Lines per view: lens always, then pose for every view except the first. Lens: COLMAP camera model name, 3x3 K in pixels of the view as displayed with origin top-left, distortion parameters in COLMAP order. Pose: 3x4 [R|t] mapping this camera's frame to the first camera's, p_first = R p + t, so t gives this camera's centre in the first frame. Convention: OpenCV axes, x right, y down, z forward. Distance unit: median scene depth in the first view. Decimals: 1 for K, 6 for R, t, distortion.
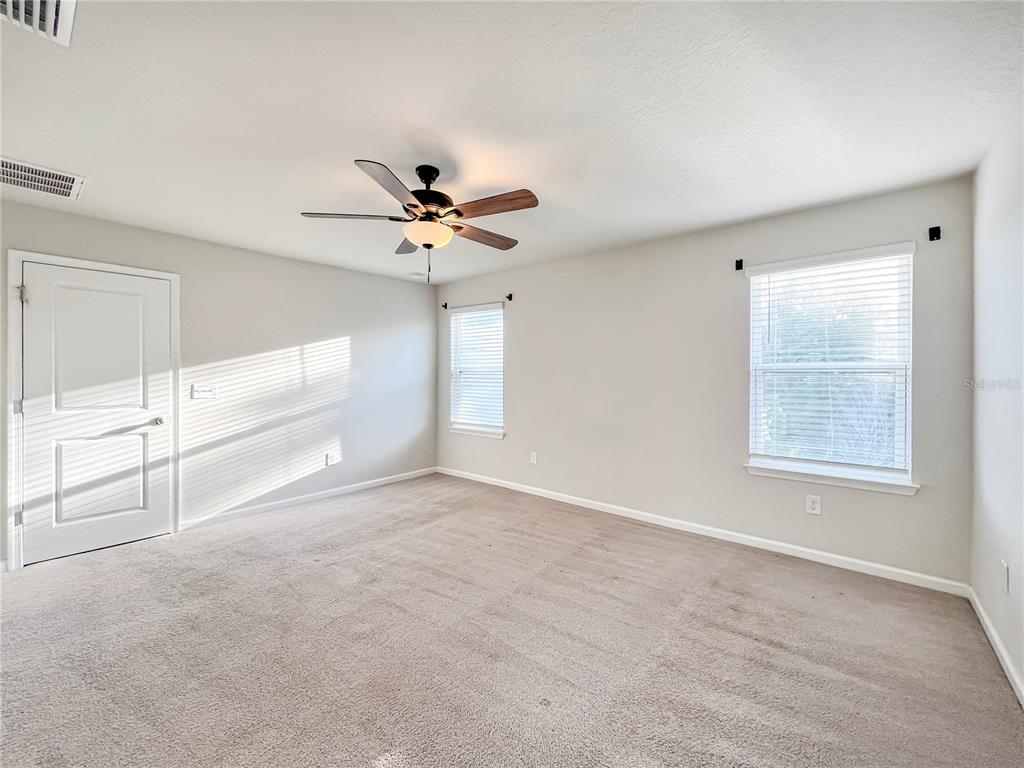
lens RADIAL K [[393.9, 0, 509.7], [0, 393.9, 385.7], [0, 0, 1]] dist [0.006334, 0.000161]
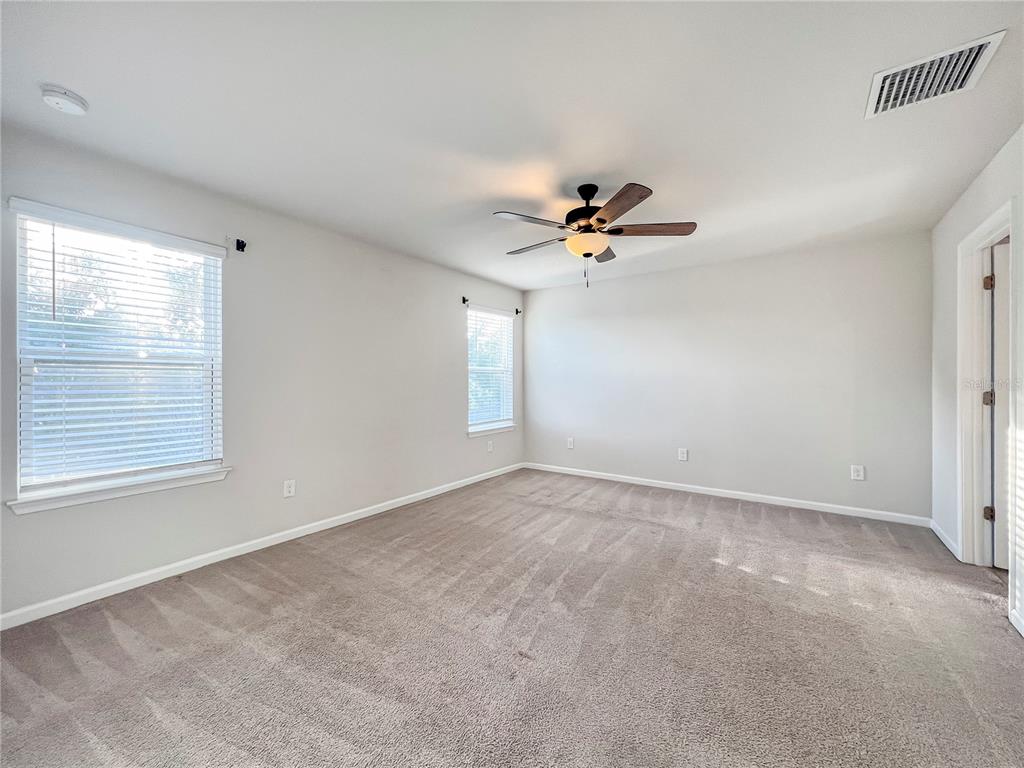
lens RADIAL K [[450.5, 0, 512.0], [0, 450.5, 384.0], [0, 0, 1]] dist [0.022468, -0.000273]
pose [[-0.096006, -0.028750, 0.994966, -0.964703], [0.006277, 0.999545, 0.029488, -0.032316], [-0.995361, 0.009077, -0.095782, 0.834975]]
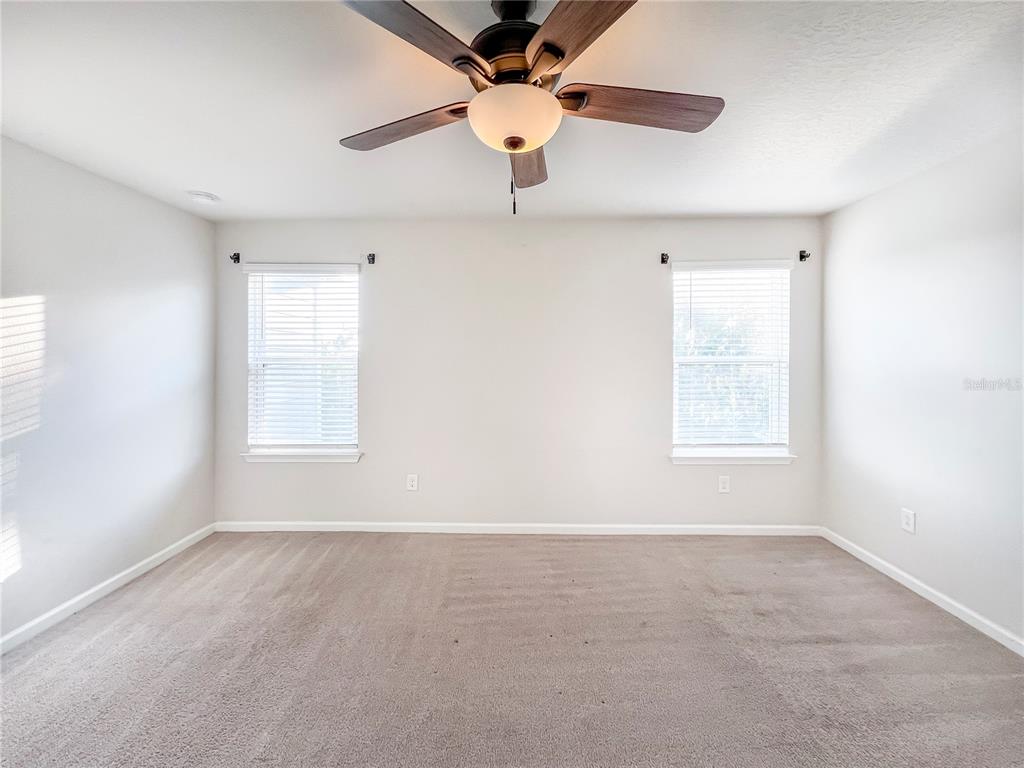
lens RADIAL K [[411.9, 0, 520.5], [0, 411.9, 370.6], [0, 0, 1]] dist [-0.000969, 0.000117]
pose [[0.796146, -0.015268, 0.604912, -0.296033], [0.023035, 0.999722, -0.005084, -0.019815], [-0.604667, 0.017982, 0.796276, 0.330012]]
